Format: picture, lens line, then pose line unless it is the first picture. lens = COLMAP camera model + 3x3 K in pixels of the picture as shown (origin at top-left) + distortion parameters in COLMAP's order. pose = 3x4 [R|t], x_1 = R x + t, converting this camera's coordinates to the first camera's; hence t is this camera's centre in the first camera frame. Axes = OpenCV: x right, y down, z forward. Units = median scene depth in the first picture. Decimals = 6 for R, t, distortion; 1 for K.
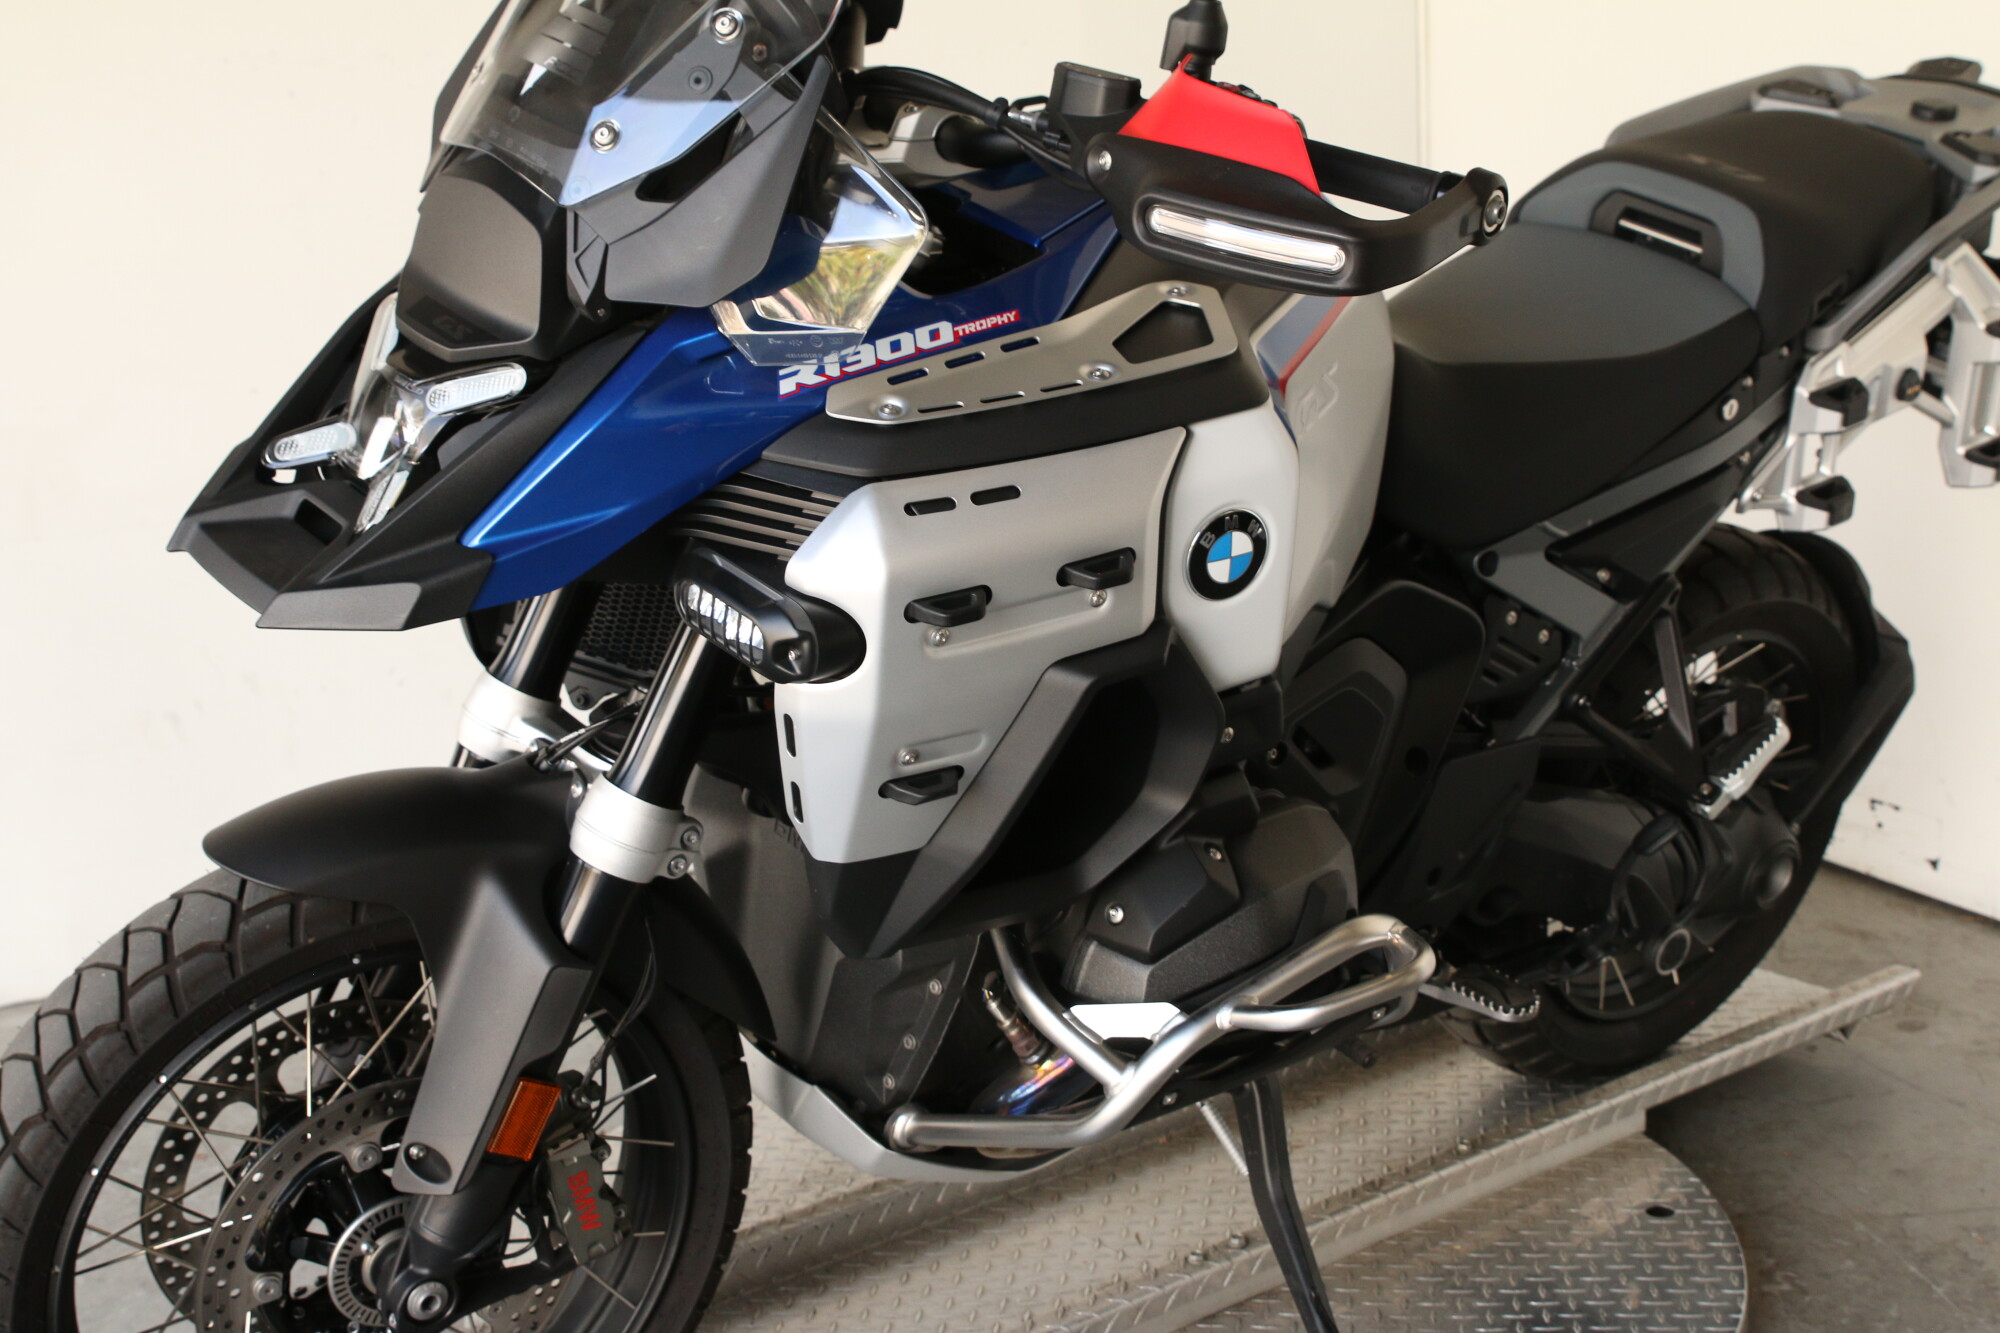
lens RADIAL K [[2906.7, 0, 1000.0], [0, 2906.7, 666.5], [0, 0, 1]] dist [-0.062062, 0.126723]
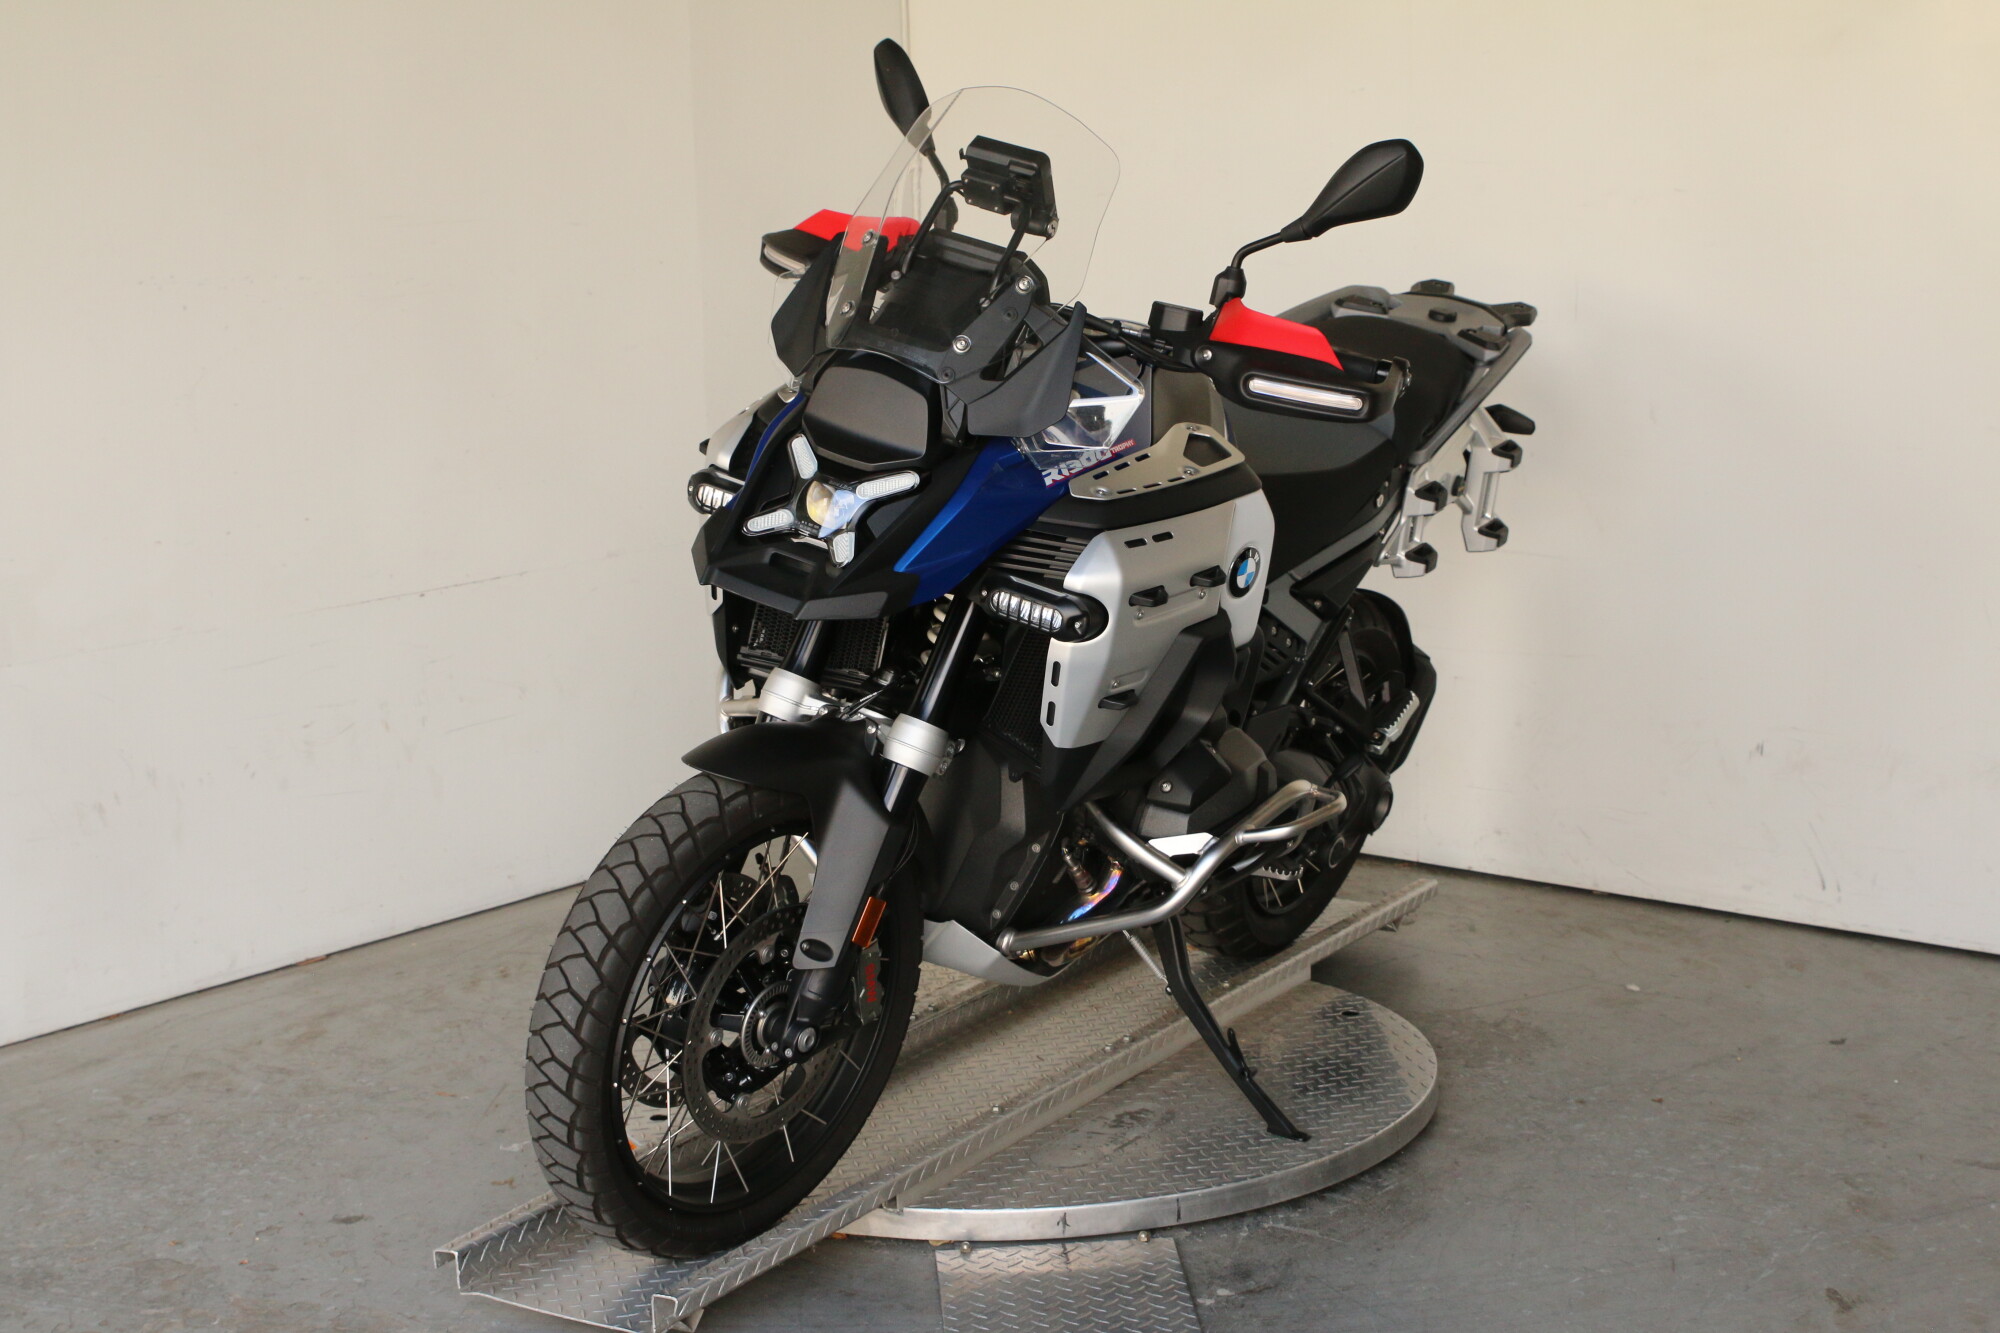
lens RADIAL K [[3171.2, 0, 1008.4], [0, 3171.2, 670.3], [0, 0, 1]] dist [-0.035756, 0.119080]
pose [[0.942060, -0.040002, 0.333052, -0.708276], [0.061951, 0.996533, -0.055541, 0.120786], [-0.329675, 0.072956, 0.941271, -0.788571]]
